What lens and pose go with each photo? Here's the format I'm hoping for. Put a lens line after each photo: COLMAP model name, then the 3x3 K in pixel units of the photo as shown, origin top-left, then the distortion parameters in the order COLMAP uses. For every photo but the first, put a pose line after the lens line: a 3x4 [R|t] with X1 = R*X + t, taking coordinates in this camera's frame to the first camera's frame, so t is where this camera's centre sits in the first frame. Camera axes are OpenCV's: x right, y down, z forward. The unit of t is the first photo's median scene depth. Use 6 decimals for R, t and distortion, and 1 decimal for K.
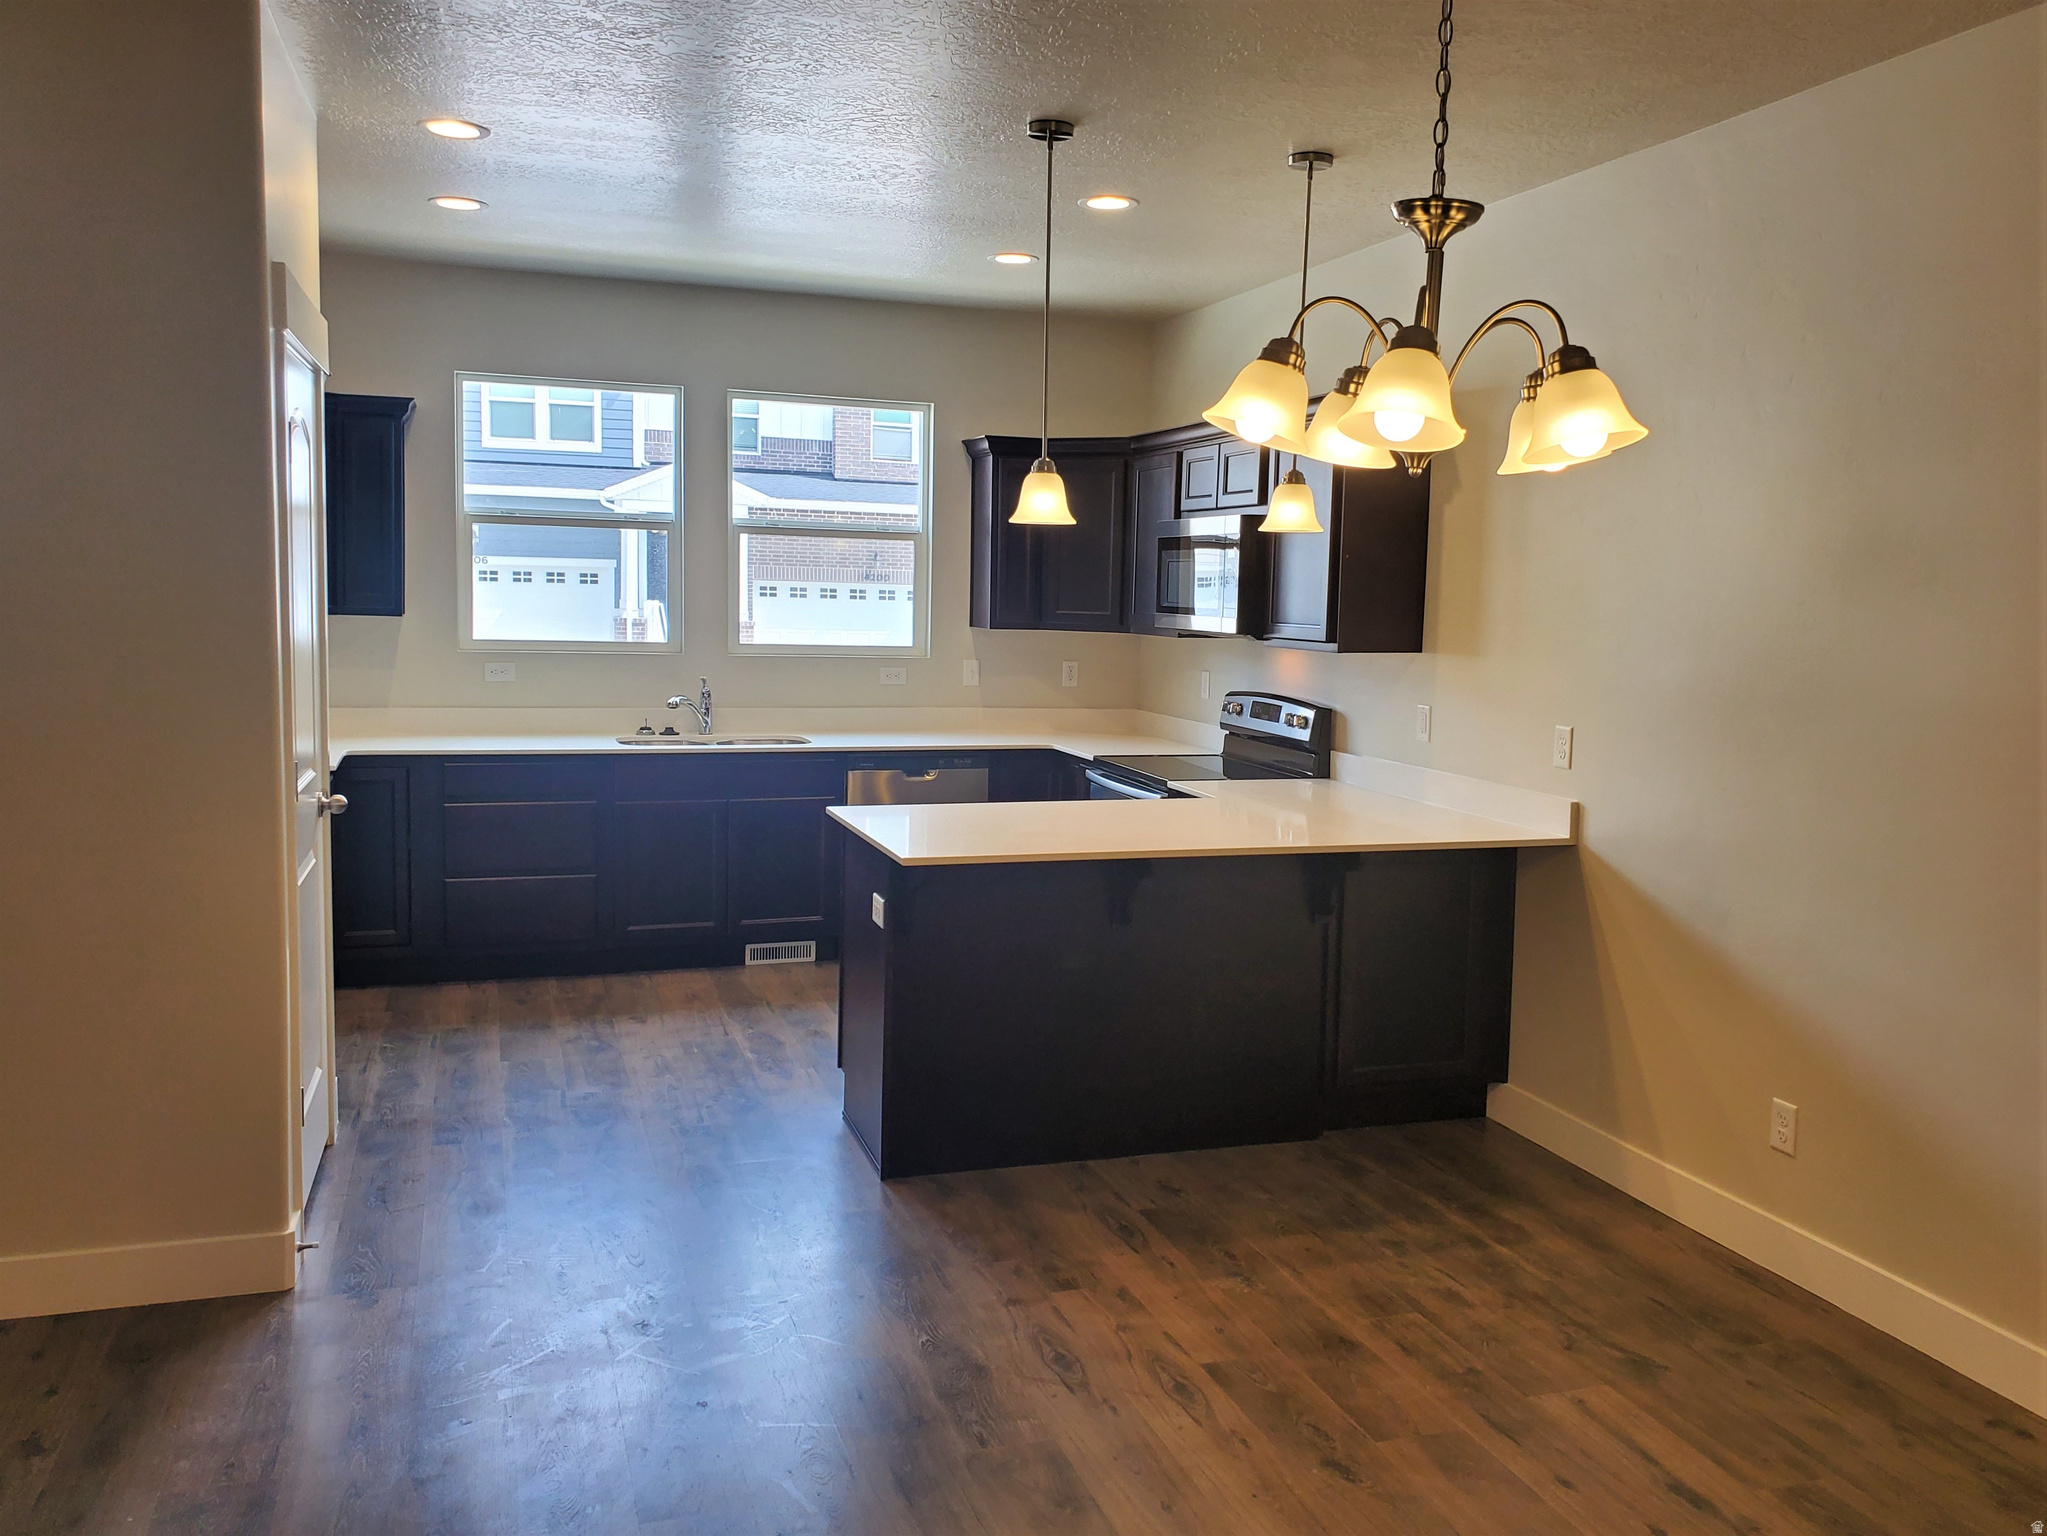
lens RADIAL K [[1617.4, 0, 1023.5], [0, 1617.4, 768.0], [0, 0, 1]] dist [0.019610, 0.009495]
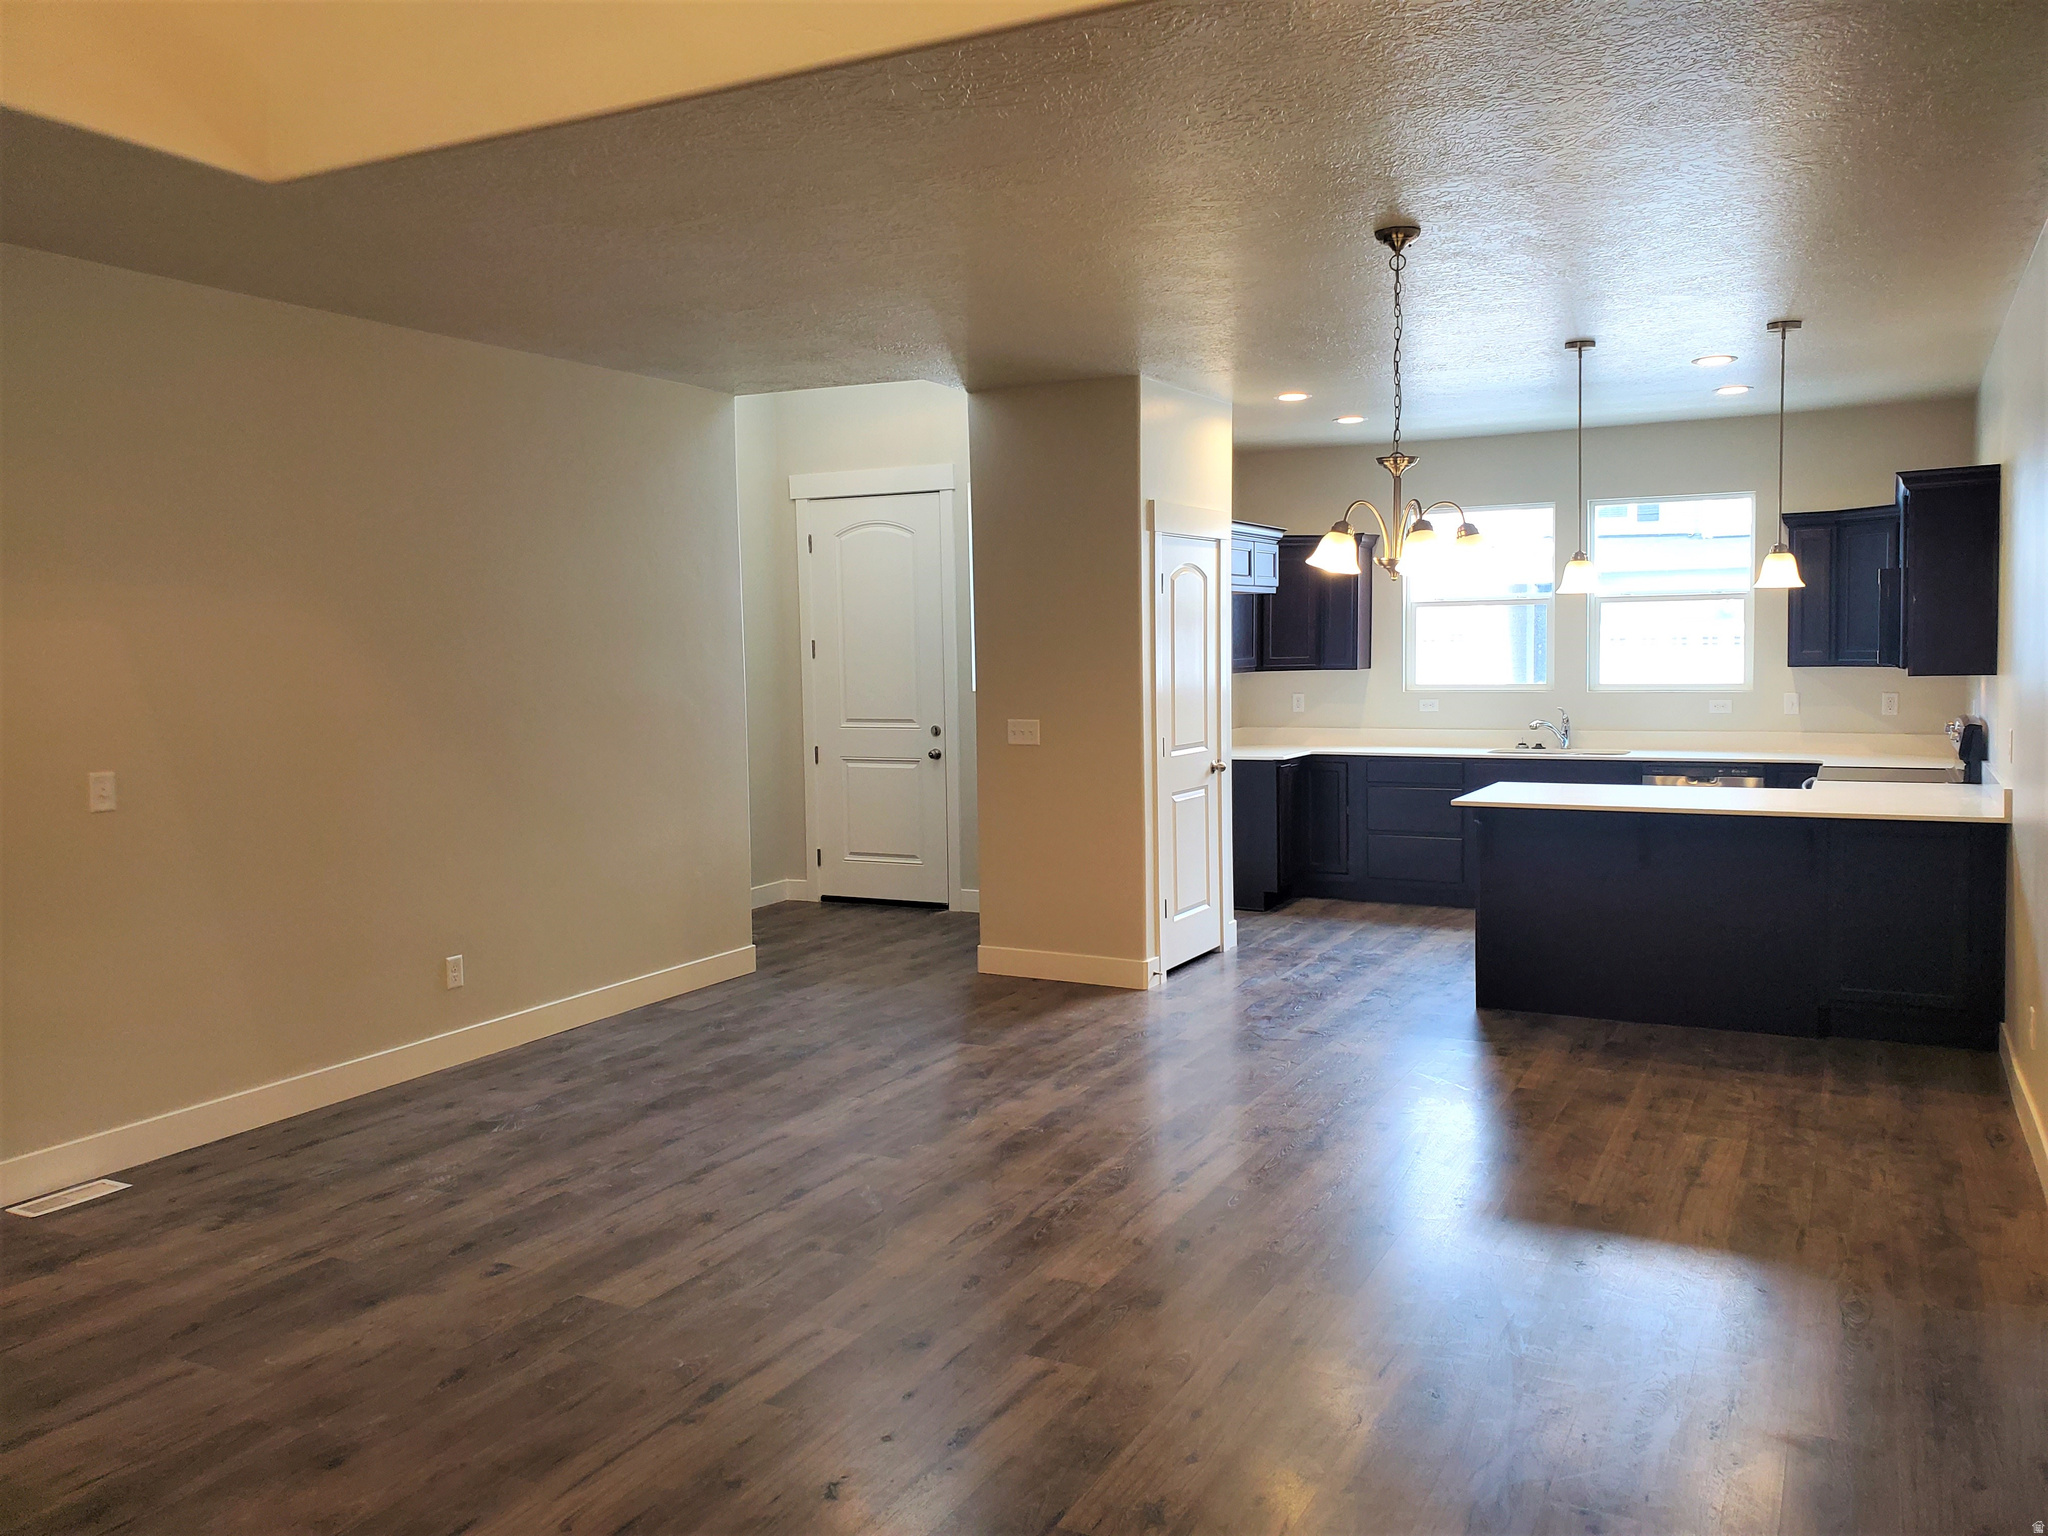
lens RADIAL K [[1618.1, 0, 1024.0], [0, 1618.1, 768.0], [0, 0, 1]] dist [0.019610, 0.009495]
pose [[0.666265, 0.013258, -0.745597, 0.548959], [-0.048306, 0.998509, -0.025411, 0.054940], [0.744148, 0.052947, 0.665913, -0.280978]]
